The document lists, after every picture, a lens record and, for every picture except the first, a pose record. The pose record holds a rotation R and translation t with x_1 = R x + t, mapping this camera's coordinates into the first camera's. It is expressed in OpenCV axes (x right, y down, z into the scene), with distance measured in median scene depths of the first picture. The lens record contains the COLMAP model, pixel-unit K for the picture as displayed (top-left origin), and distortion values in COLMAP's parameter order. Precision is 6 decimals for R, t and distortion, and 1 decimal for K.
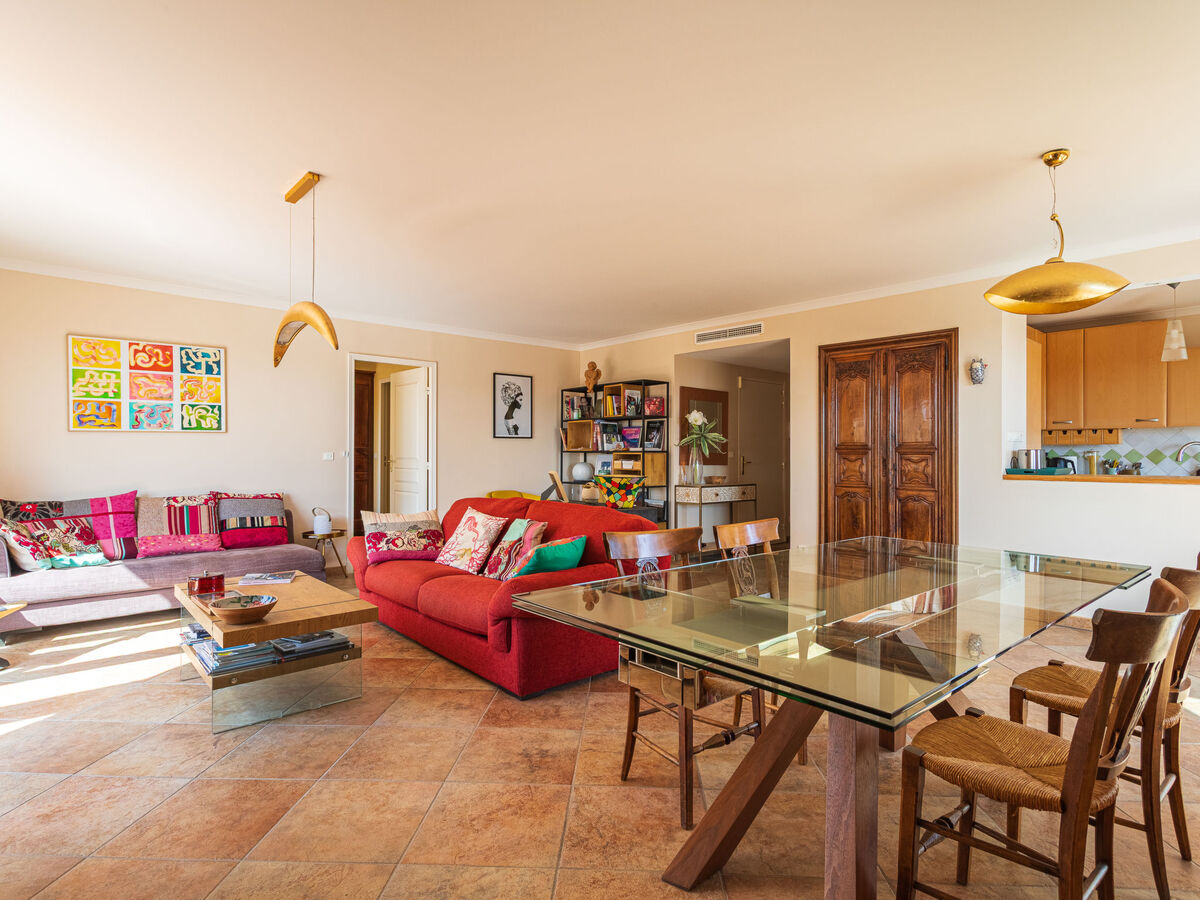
lens RADIAL K [[639.7, 0, 602.7], [0, 639.7, 451.3], [0, 0, 1]] dist [0.001002, 0.005509]
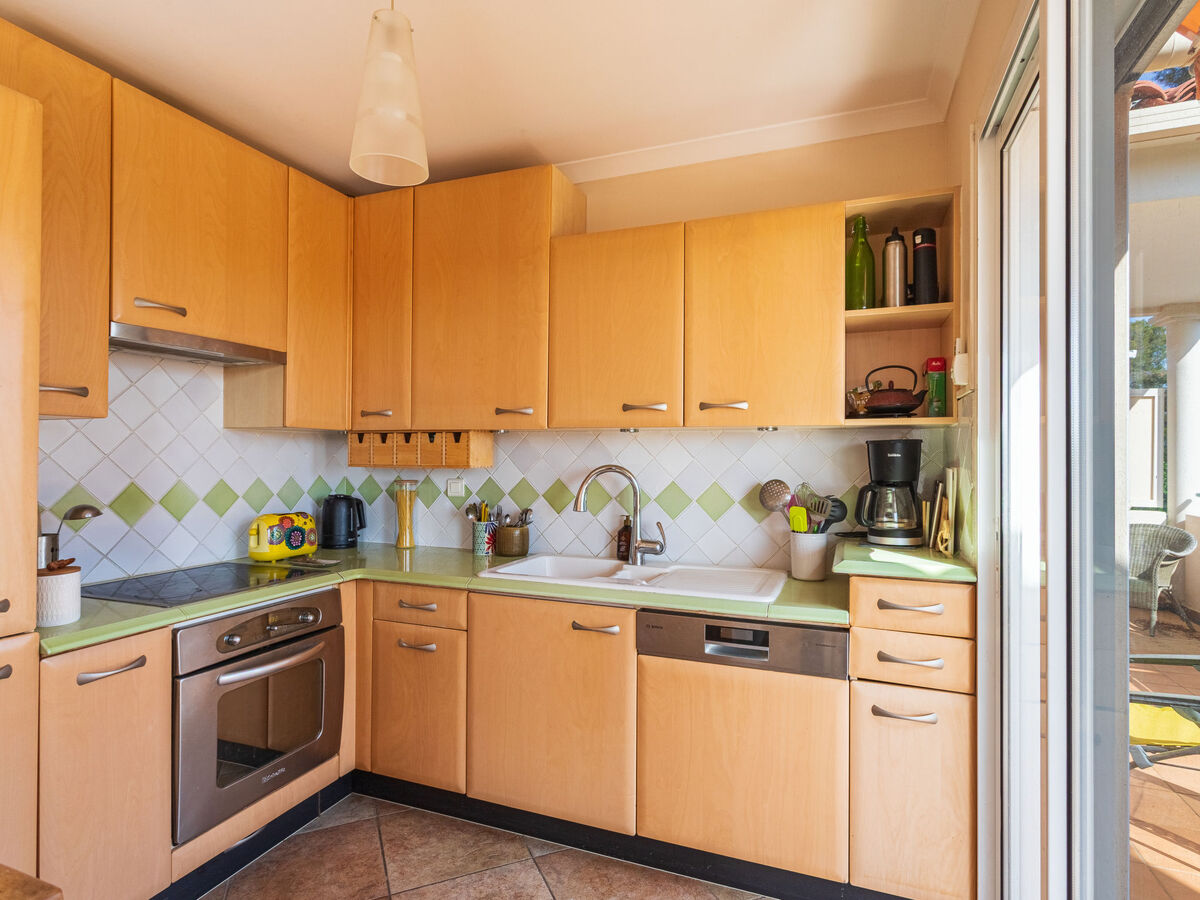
lens RADIAL K [[643.4, 0, 600.0], [0, 643.4, 450.0], [0, 0, 1]] dist [0.004001, 0.001478]
pose [[0.896363, 0.005828, 0.443282, 0.816541], [-0.005303, 0.999983, -0.002425, -0.026492], [-0.443289, -0.000177, 0.896379, 0.697704]]
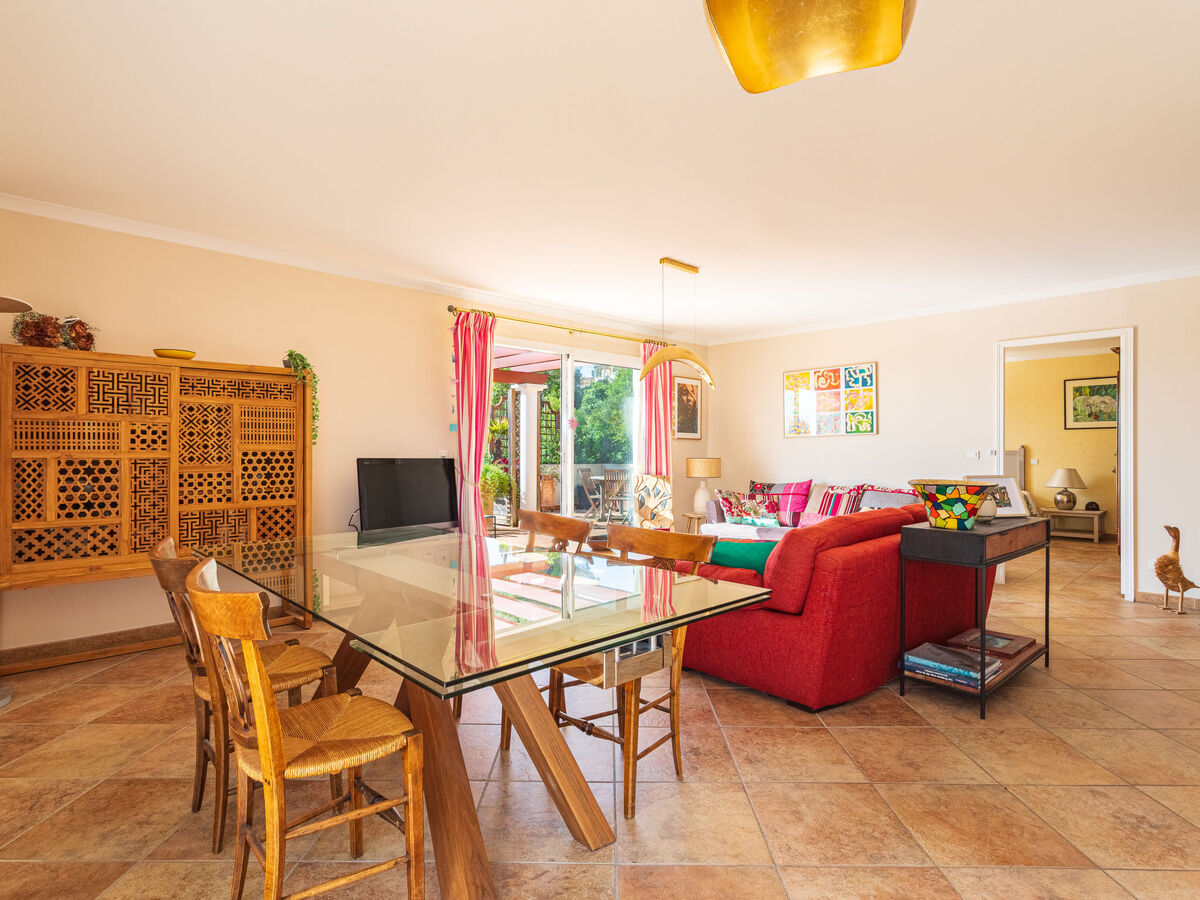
lens RADIAL K [[639.7, 0, 602.7], [0, 639.7, 451.3], [0, 0, 1]] dist [0.001002, 0.005509]
pose [[0.032378, -0.003963, -0.999468, 0.591990], [0.003439, 0.999987, -0.003854, 0.004813], [0.999470, -0.003312, 0.032391, 0.486361]]
